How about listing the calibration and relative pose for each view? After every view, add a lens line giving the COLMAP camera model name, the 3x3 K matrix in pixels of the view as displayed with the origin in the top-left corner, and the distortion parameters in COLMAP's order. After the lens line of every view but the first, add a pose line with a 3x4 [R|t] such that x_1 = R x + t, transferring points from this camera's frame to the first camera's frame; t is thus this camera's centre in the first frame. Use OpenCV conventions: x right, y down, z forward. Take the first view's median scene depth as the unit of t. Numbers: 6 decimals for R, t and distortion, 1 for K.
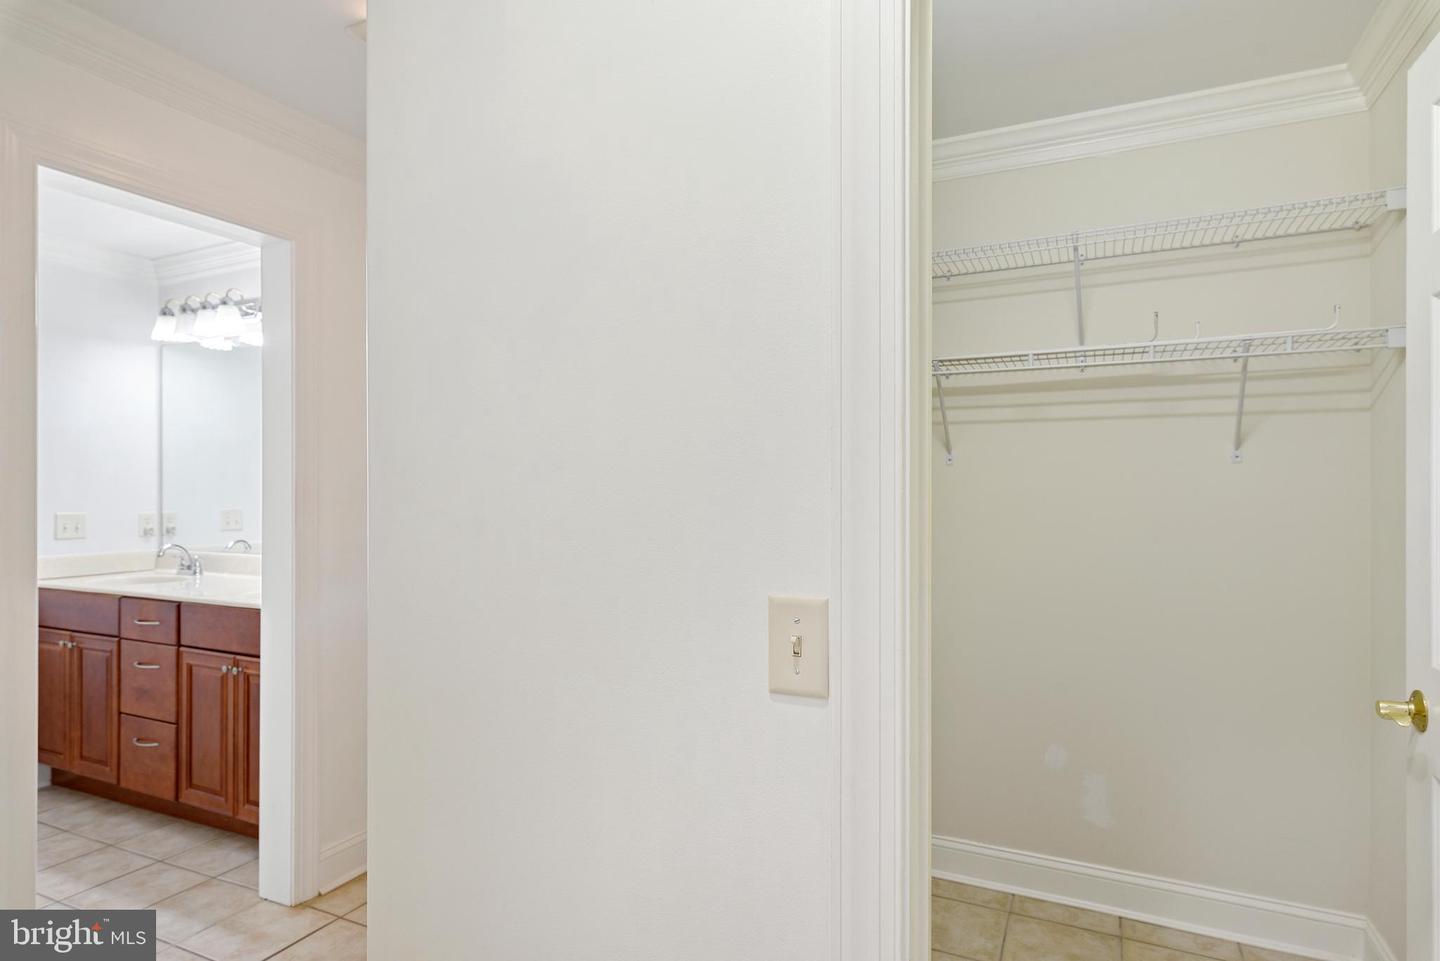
lens RADIAL K [[787.7, 0, 721.2], [0, 787.7, 480.6], [0, 0, 1]] dist [0.006766, -0.001953]
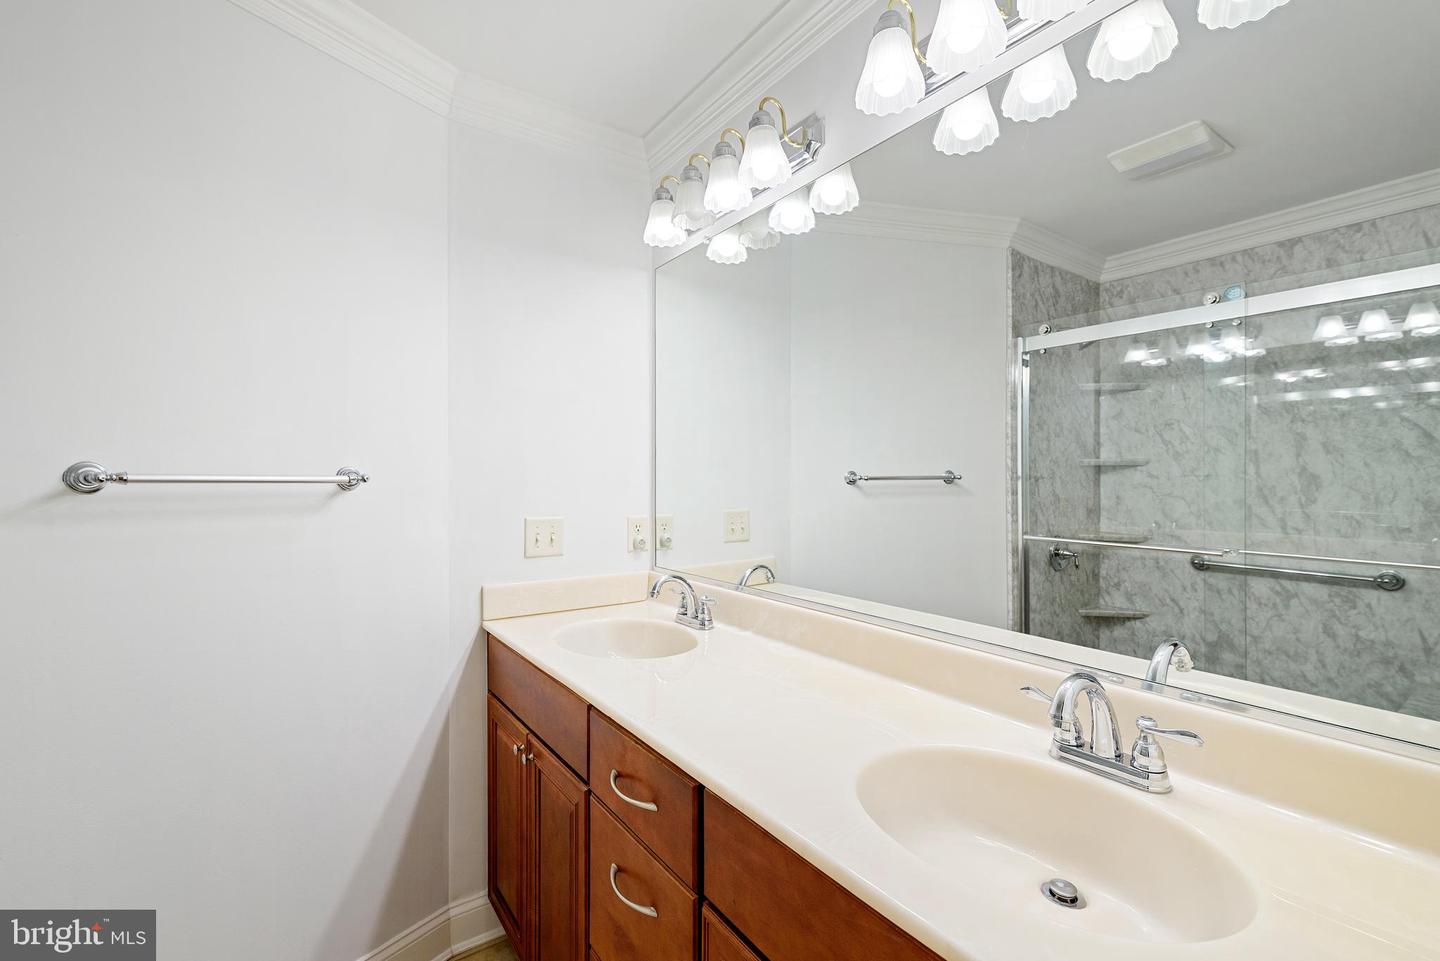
lens RADIAL K [[629.2, 0, 719.0], [0, 629.2, 478.5], [0, 0, 1]] dist [-0.000888, -0.000042]
pose [[0.874170, 0.002171, -0.485616, -0.423292], [0.000553, 0.999985, 0.005465, 0.005079], [0.485620, -0.005046, 0.874155, 0.589872]]
